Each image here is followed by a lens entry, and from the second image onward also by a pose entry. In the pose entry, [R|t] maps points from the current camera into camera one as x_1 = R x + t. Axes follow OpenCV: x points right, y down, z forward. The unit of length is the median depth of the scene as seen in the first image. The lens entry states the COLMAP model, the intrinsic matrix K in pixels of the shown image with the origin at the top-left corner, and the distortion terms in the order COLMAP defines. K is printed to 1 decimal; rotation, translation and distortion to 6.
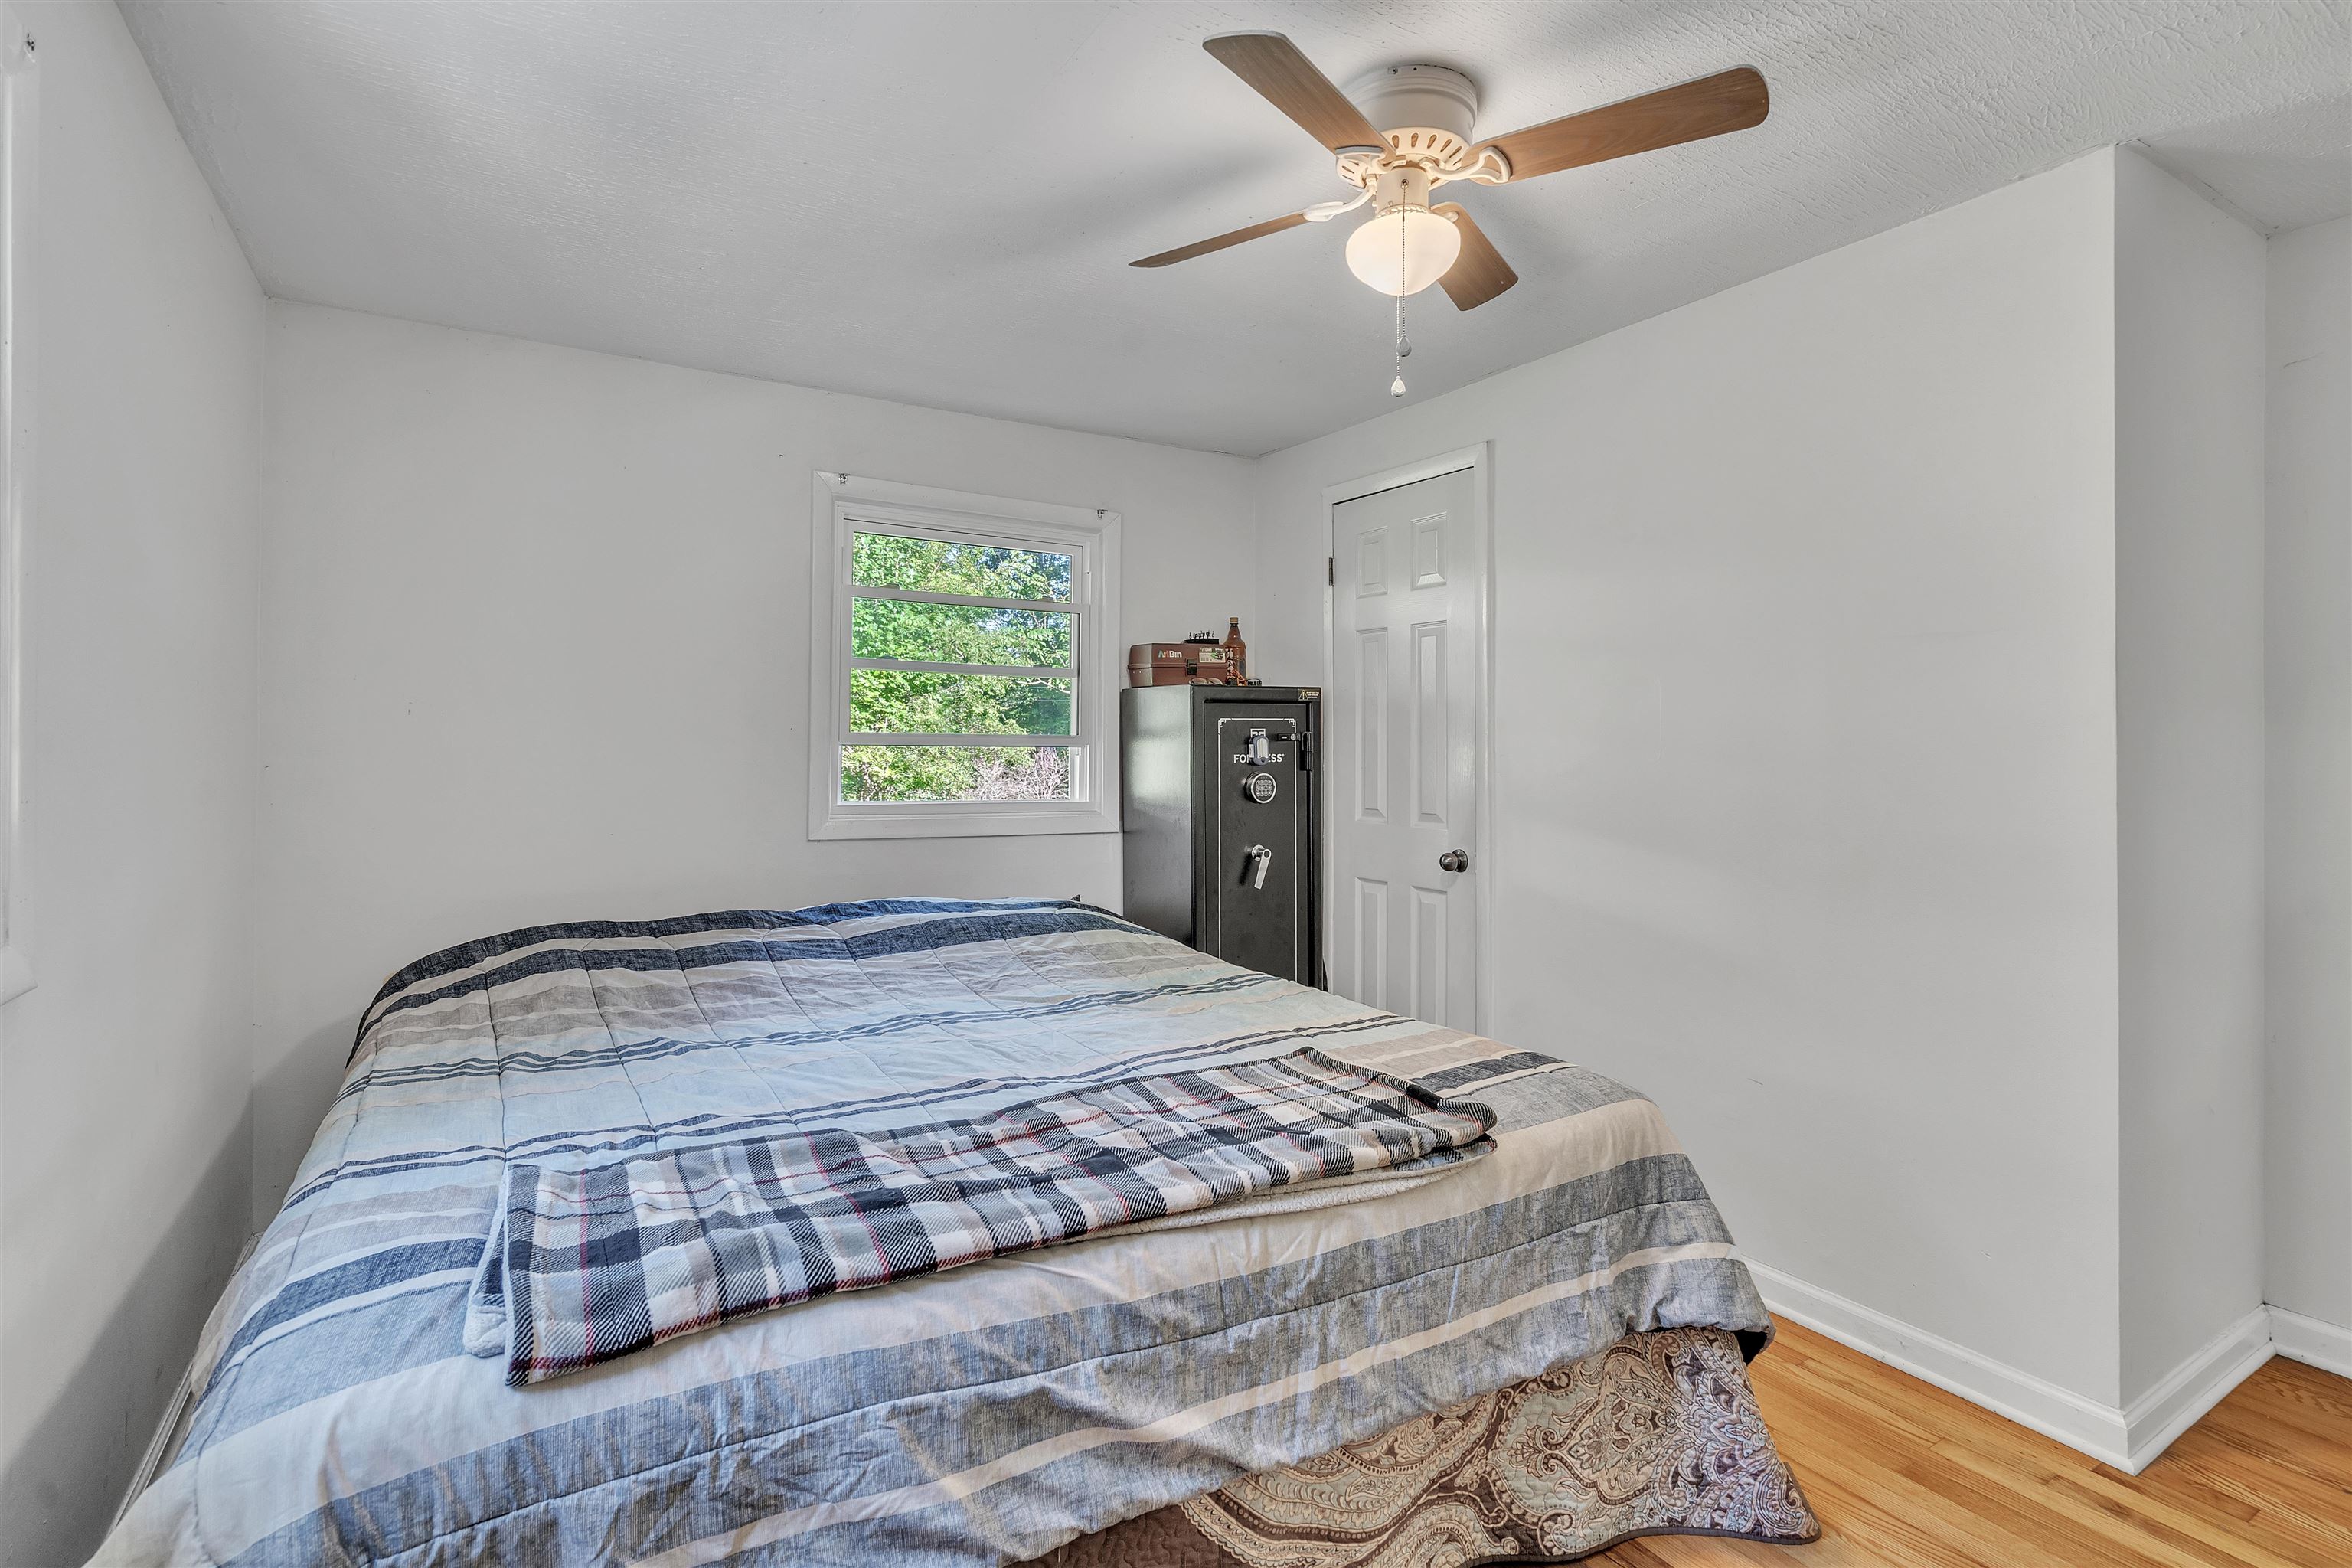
lens RADIAL K [[1087.0, 0, 1218.4], [0, 1087.0, 721.1], [0, 0, 1]] dist [-0.011063, 0.006158]
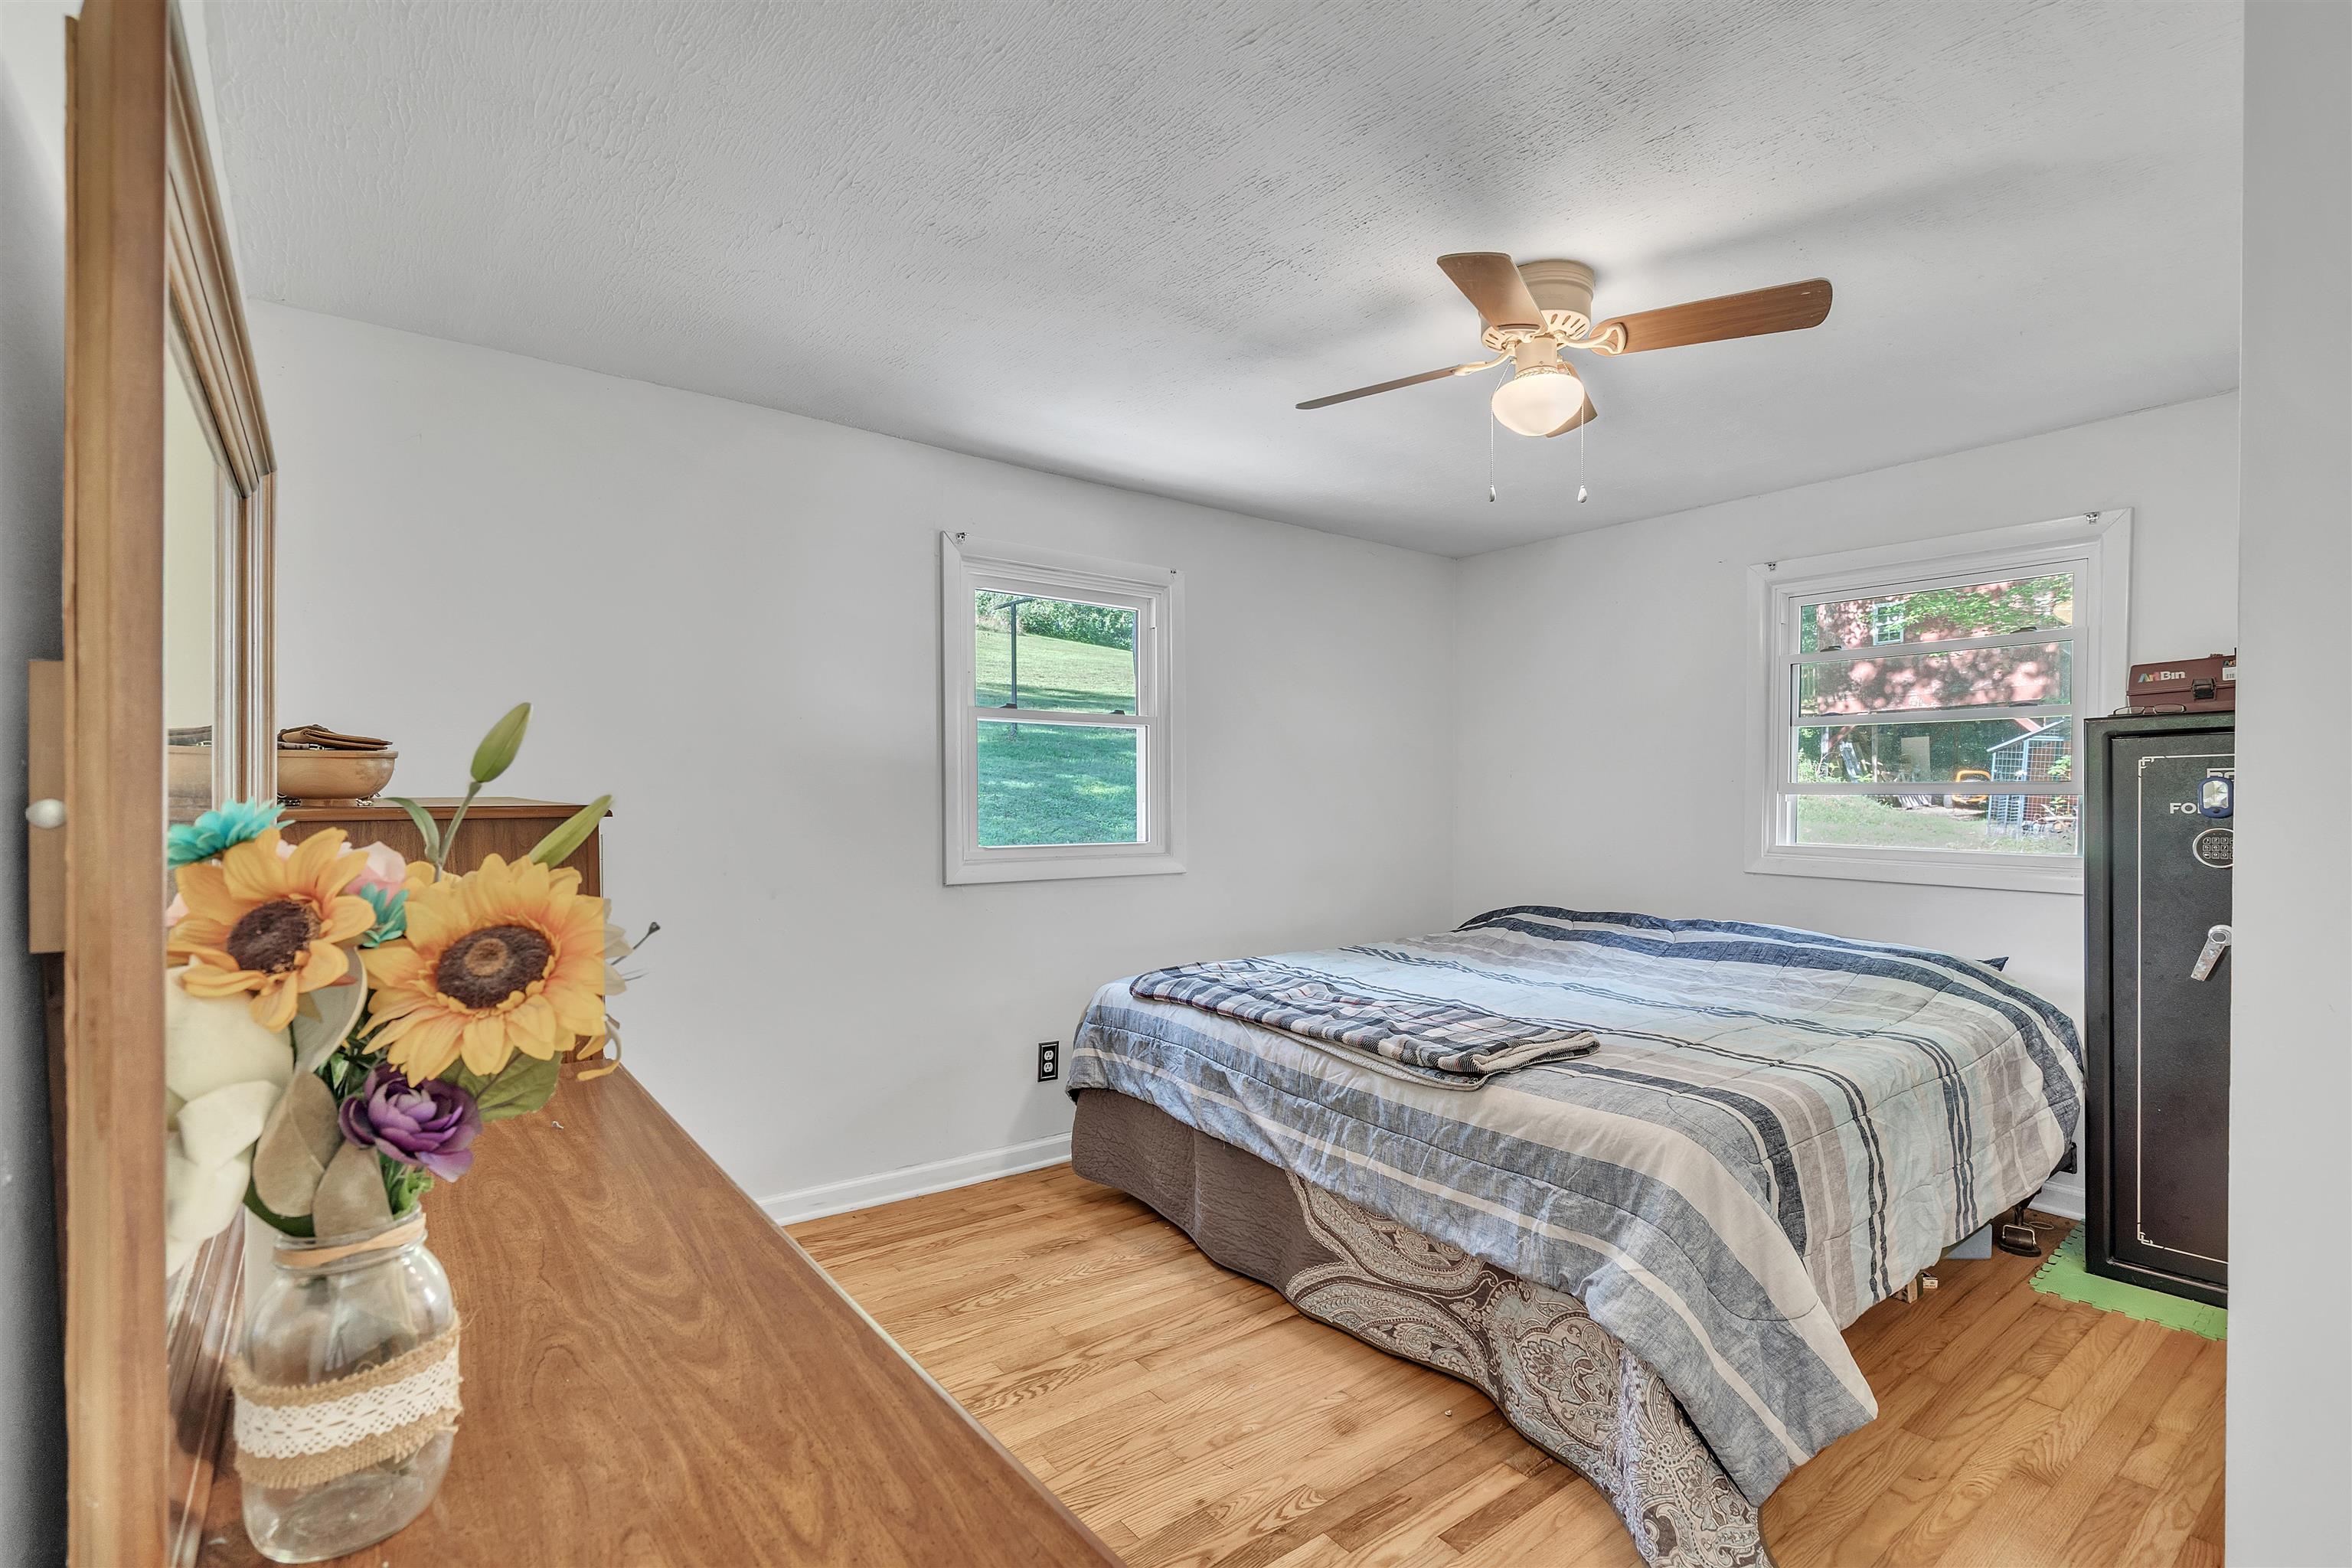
lens RADIAL K [[1087.0, 0, 1204.9], [0, 1087.0, 825.8], [0, 0, 1]] dist [-0.011063, 0.006158]
pose [[0.129969, 0.020095, -0.991314, 1.728534], [0.023271, 0.999457, 0.023312, 0.033608], [0.991245, -0.026099, 0.129430, 0.557756]]
